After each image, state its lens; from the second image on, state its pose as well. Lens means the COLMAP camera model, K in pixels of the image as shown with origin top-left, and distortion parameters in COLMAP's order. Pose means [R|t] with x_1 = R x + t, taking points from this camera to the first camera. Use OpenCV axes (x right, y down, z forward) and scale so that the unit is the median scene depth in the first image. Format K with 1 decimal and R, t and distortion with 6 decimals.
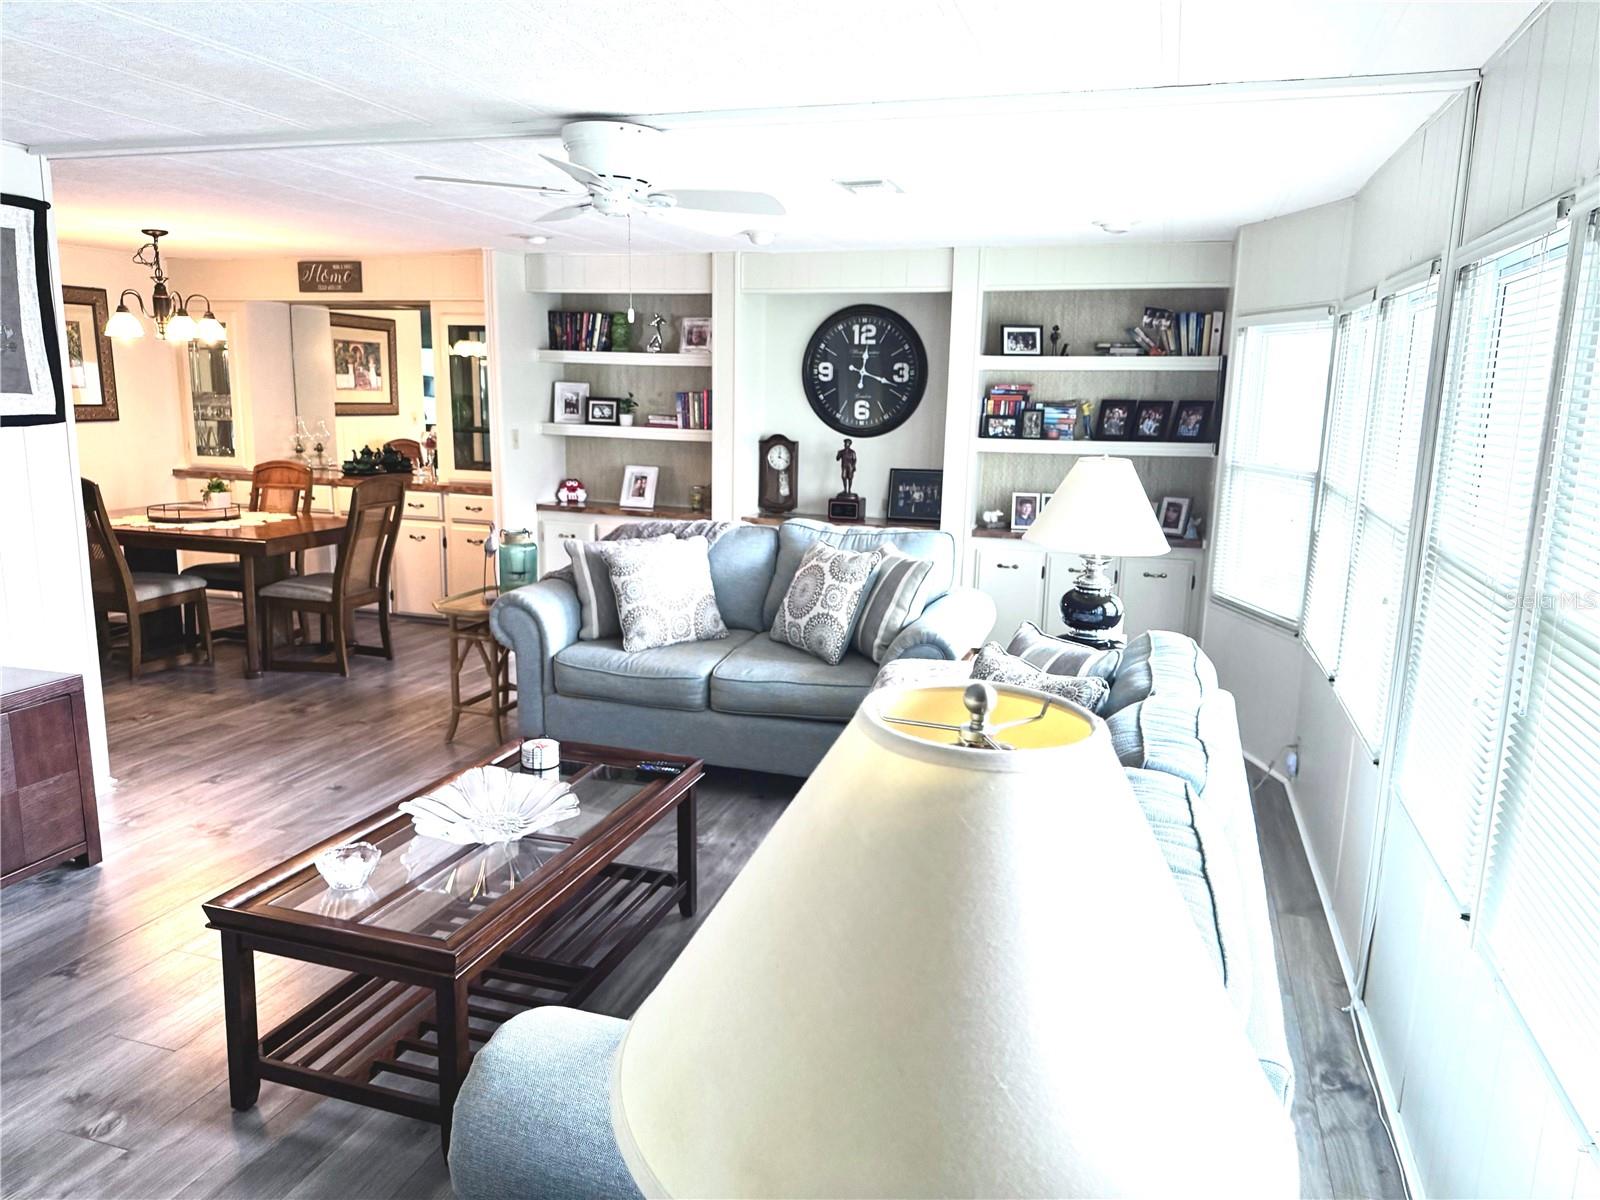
lens RADIAL K [[1136.7, 0, 791.3], [0, 1136.7, 604.9], [0, 0, 1]] dist [0.054072, -0.066359]
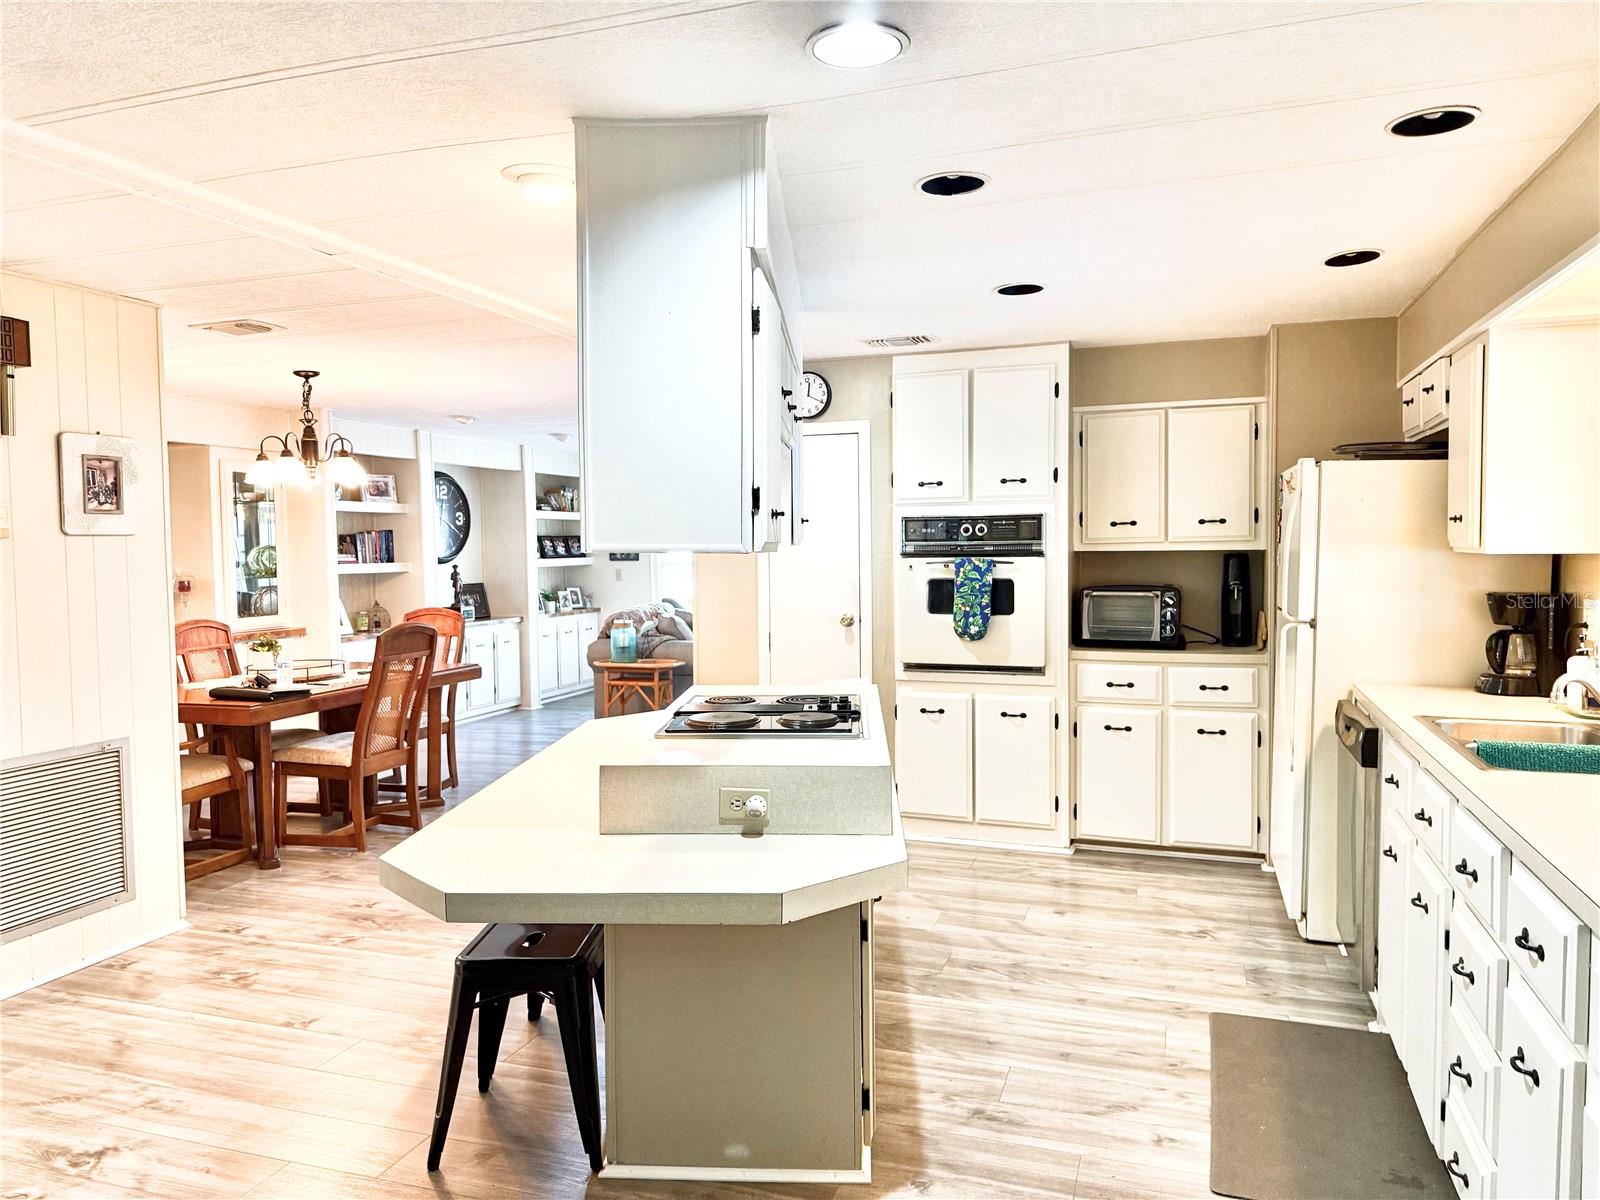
lens RADIAL K [[1136.7, 0, 808.8], [0, 1136.7, 604.5], [0, 0, 1]] dist [0.054072, -0.066359]
pose [[-0.001349, -0.072674, 0.997355, -1.260025], [0.191108, 0.978955, 0.071592, -0.106788], [-0.981568, 0.190699, 0.012568, 0.519686]]
